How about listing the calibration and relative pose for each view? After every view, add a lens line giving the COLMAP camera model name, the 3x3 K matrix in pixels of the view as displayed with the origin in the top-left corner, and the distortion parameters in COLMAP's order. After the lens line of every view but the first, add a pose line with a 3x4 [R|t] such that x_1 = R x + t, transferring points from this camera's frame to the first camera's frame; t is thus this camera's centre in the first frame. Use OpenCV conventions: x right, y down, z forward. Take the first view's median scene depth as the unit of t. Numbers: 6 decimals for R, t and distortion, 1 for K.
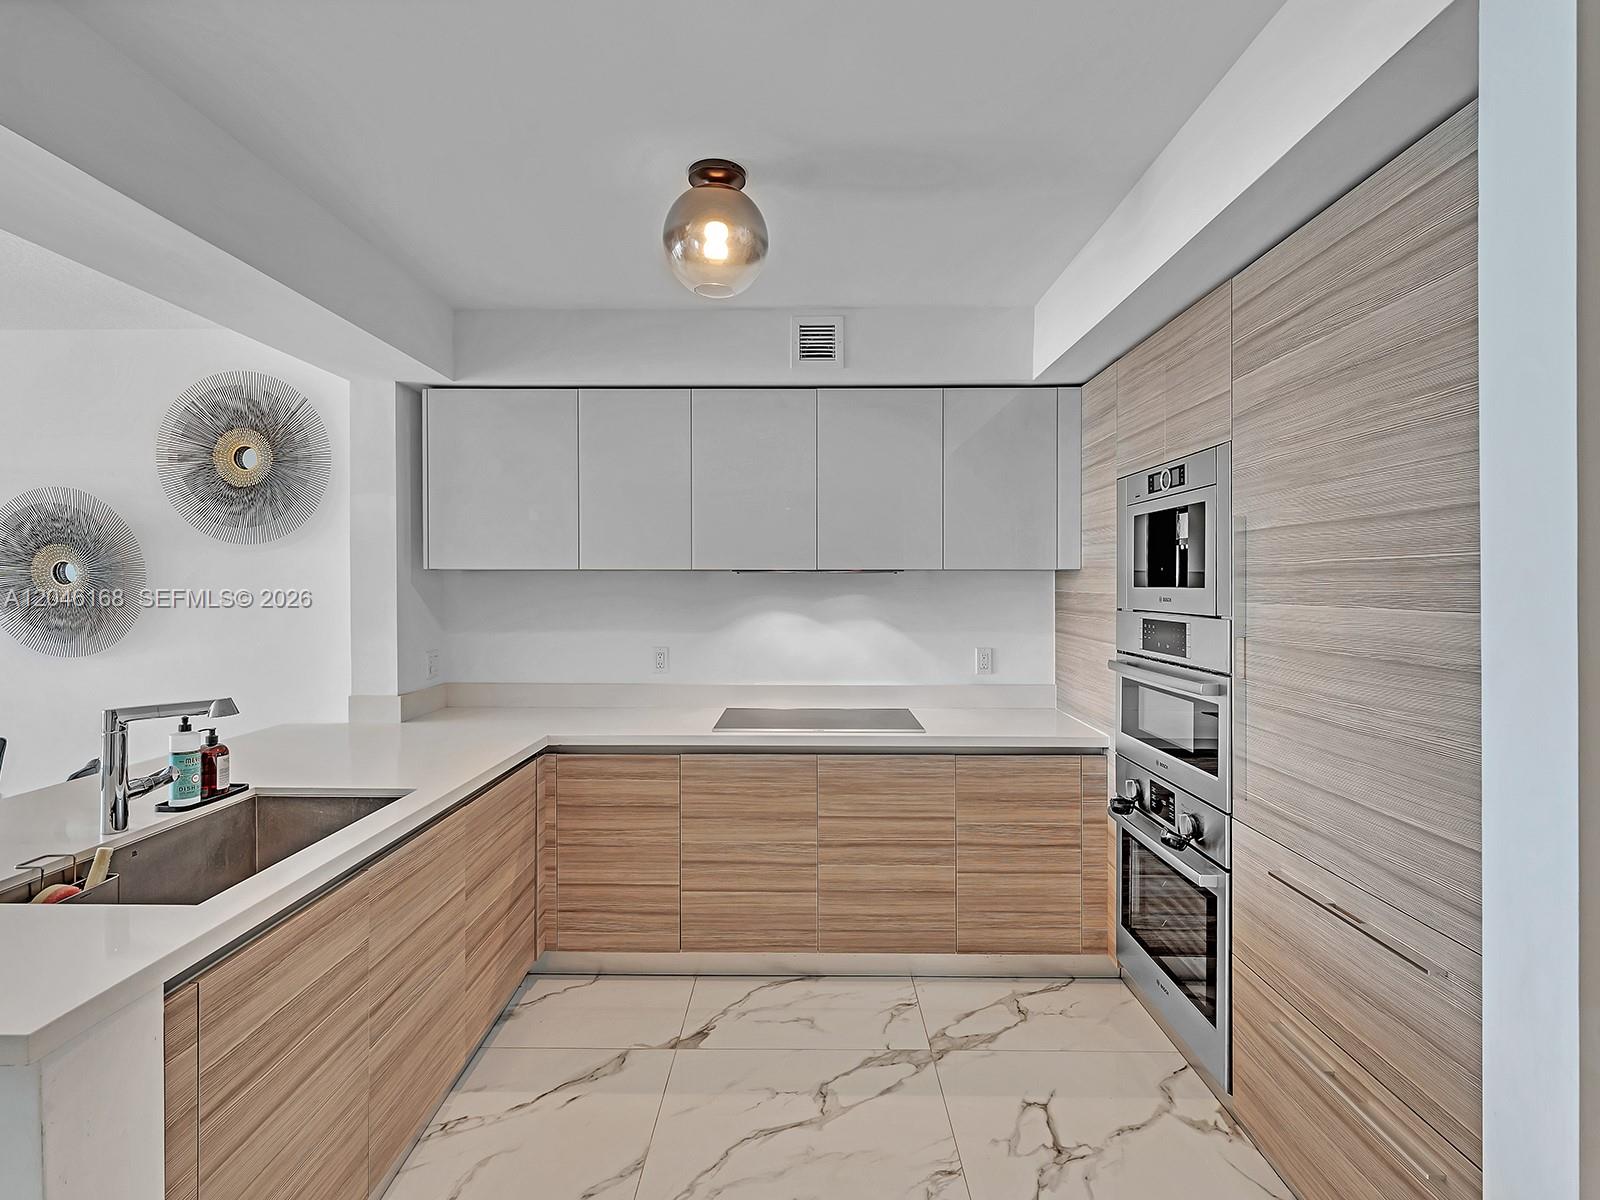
lens RADIAL K [[797.2, 0, 799.0], [0, 797.2, 599.8], [0, 0, 1]] dist [0.002383, -0.000031]
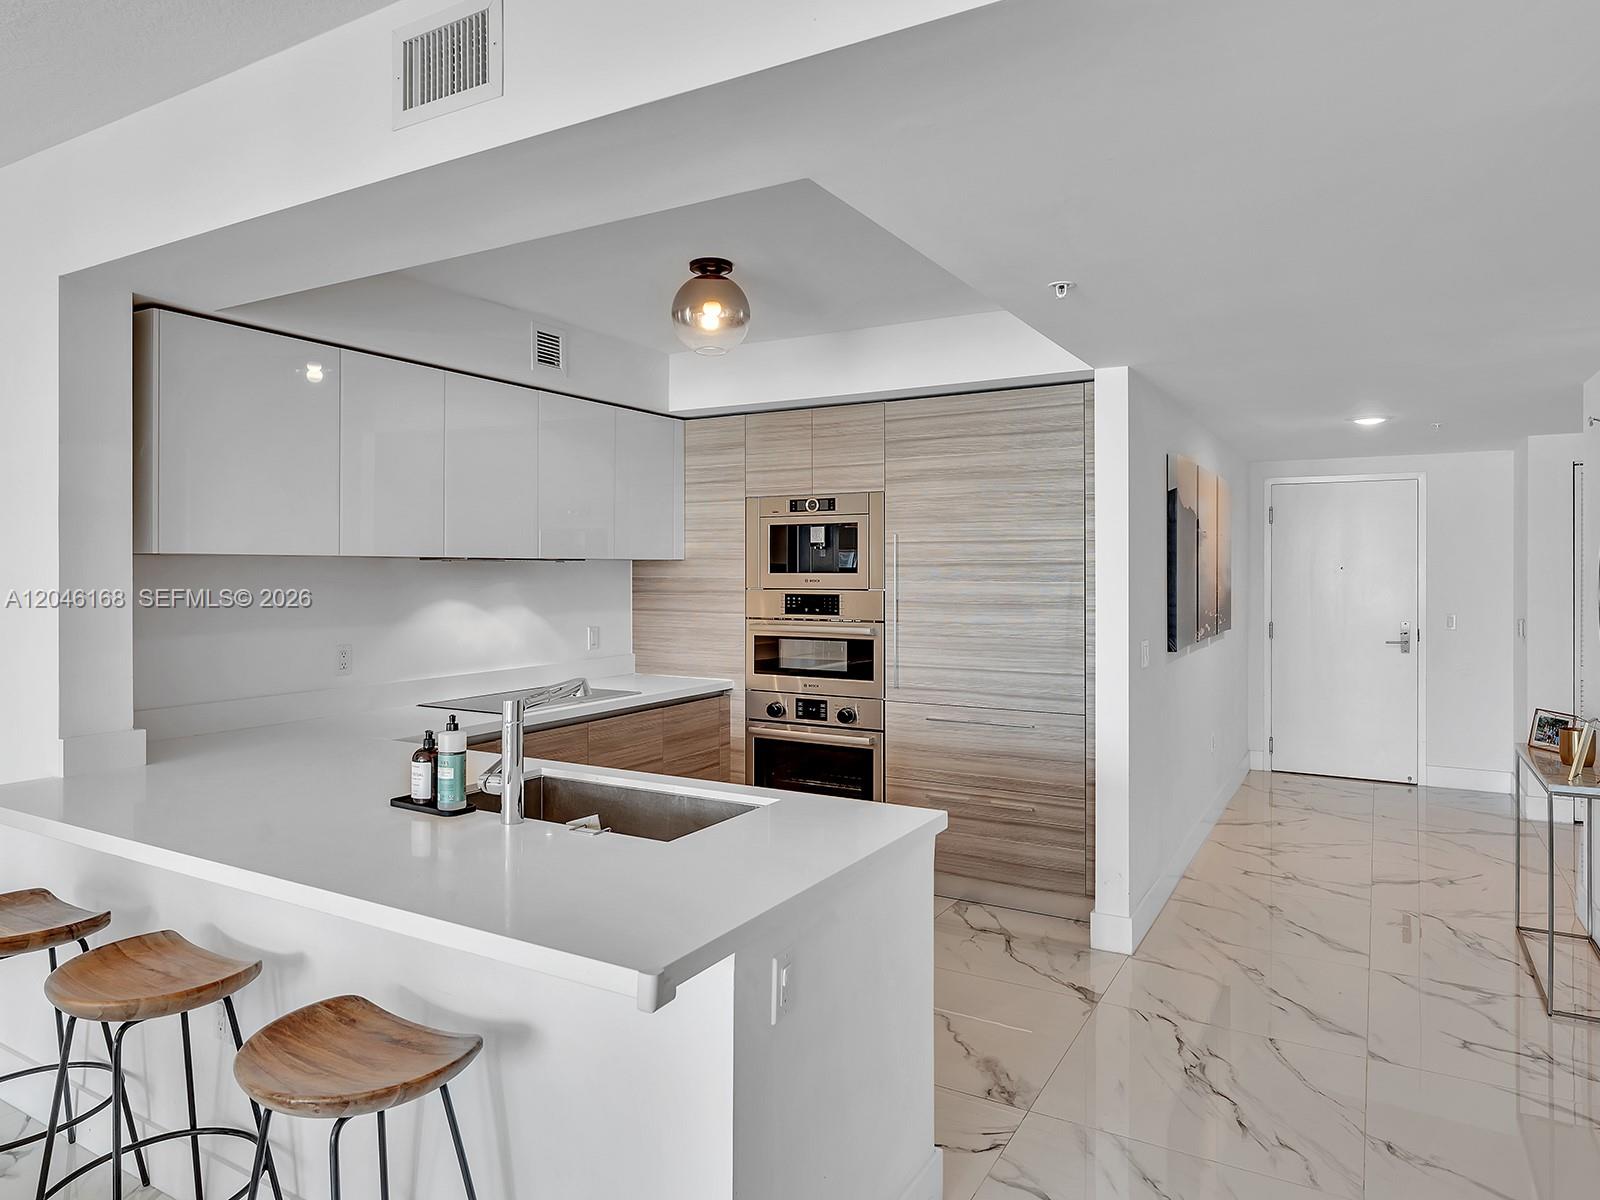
lens RADIAL K [[1005.2, 0, 798.1], [0, 1005.2, 589.3], [0, 0, 1]] dist [0.000031, -0.001898]
pose [[0.493874, -0.019652, 0.869311, -1.069007], [0.019565, 0.999743, 0.011485, -0.005367], [-0.869313, 0.011336, 0.494132, 0.031854]]
